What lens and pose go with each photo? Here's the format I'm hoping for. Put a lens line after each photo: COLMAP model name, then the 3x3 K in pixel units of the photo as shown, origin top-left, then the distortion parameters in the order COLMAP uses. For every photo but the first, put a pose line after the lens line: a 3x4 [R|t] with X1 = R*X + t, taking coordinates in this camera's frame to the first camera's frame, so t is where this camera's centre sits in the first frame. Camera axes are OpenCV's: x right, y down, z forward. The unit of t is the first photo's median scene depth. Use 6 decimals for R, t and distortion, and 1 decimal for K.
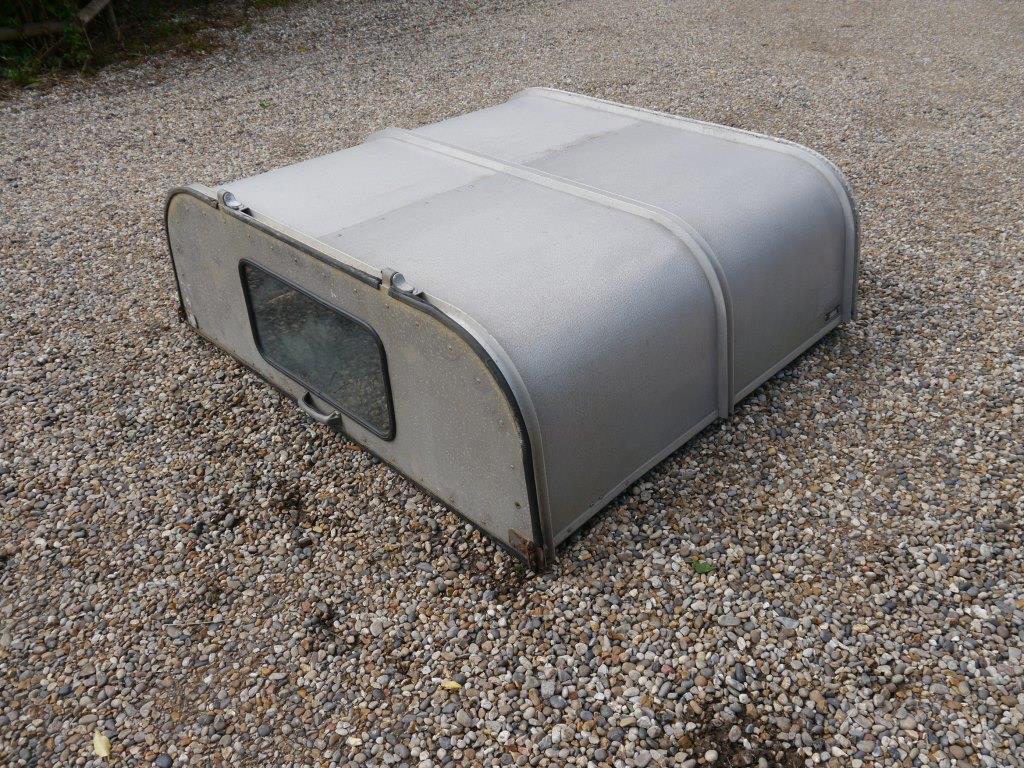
lens RADIAL K [[857.0, 0, 512.4], [0, 857.0, 358.1], [0, 0, 1]] dist [-0.044030, 0.038409]
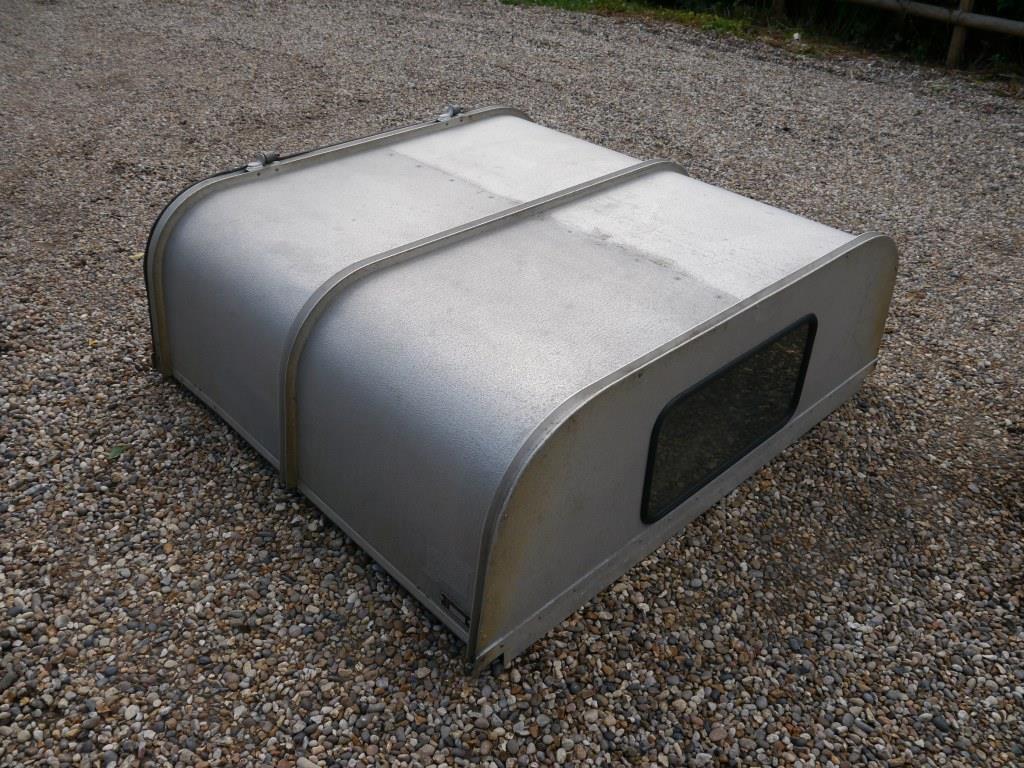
lens RADIAL K [[857.0, 0, 512.4], [0, 857.0, 358.1], [0, 0, 1]] dist [-0.044030, 0.038409]
pose [[-0.029829, 0.556335, -0.830422, 1.014407], [-0.545279, 0.687227, 0.479989, -0.651302], [0.837724, 0.467130, 0.282858, 0.968538]]
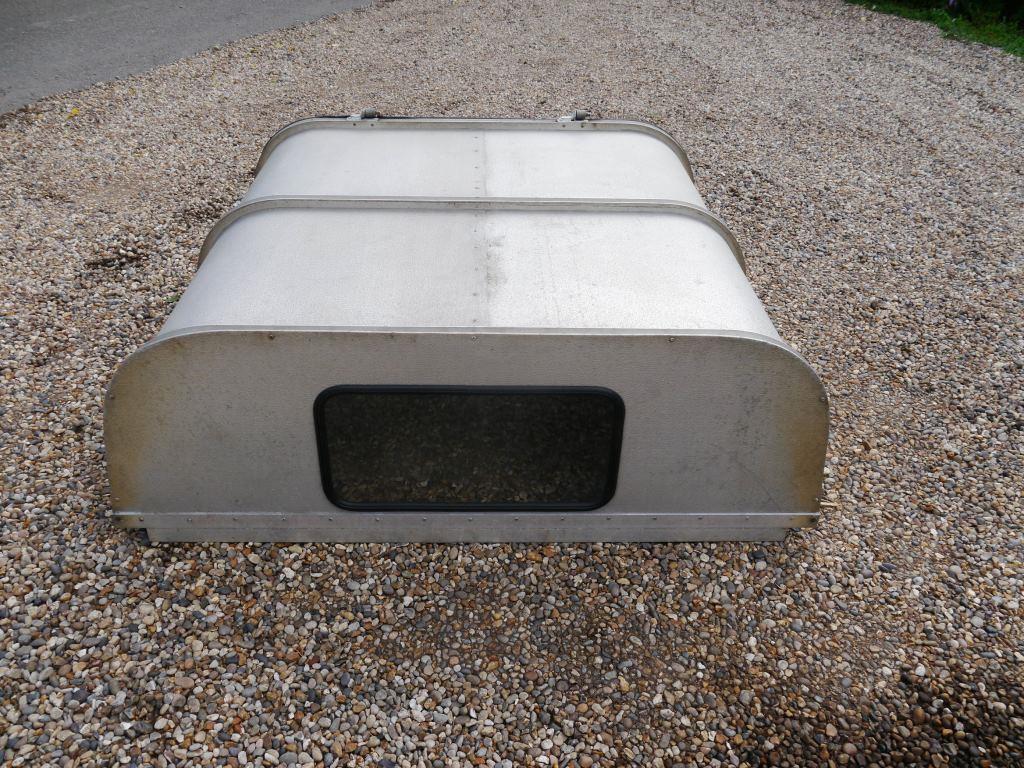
lens RADIAL K [[857.0, 0, 512.4], [0, 857.0, 358.1], [0, 0, 1]] dist [-0.044030, 0.038409]
pose [[-0.684595, 0.391071, -0.615136, 0.723965], [-0.393359, 0.512265, 0.763448, -1.027286], [0.613675, 0.764622, -0.196863, 1.605329]]
